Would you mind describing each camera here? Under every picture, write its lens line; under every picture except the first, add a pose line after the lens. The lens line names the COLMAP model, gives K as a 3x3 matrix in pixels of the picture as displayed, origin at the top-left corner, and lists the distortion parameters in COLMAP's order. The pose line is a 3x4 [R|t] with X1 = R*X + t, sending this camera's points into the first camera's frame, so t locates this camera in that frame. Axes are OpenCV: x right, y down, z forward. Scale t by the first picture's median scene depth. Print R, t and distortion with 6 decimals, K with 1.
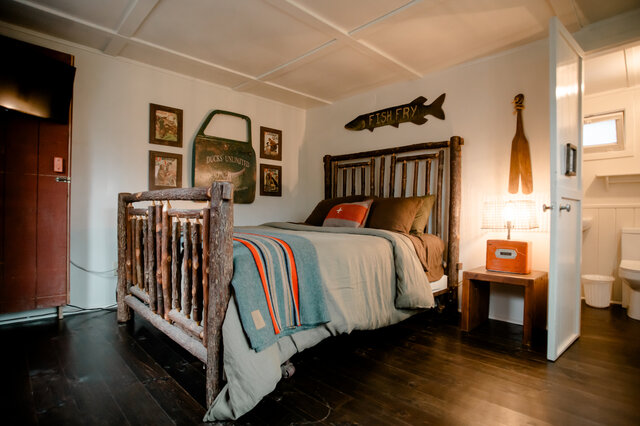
lens RADIAL K [[332.1, 0, 323.8], [0, 332.1, 218.6], [0, 0, 1]] dist [-0.045908, 0.010367]
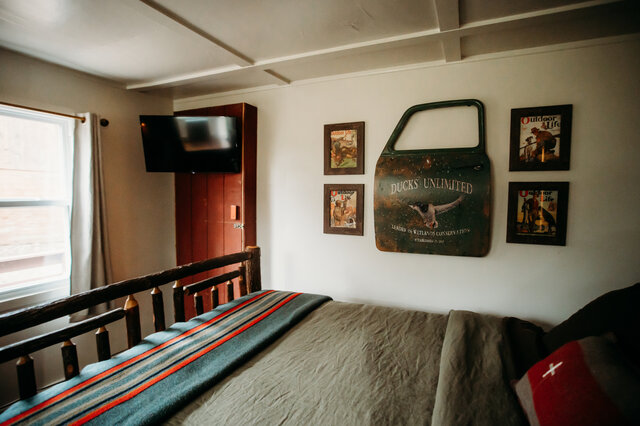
lens RADIAL K [[332.1, 0, 320.7], [0, 332.1, 216.8], [0, 0, 1]] dist [-0.045908, 0.010367]
pose [[0.369986, 0.063332, -0.926876, 0.216182], [-0.016438, 0.997964, 0.061628, -0.167496], [0.928892, -0.007566, 0.370274, 0.645964]]
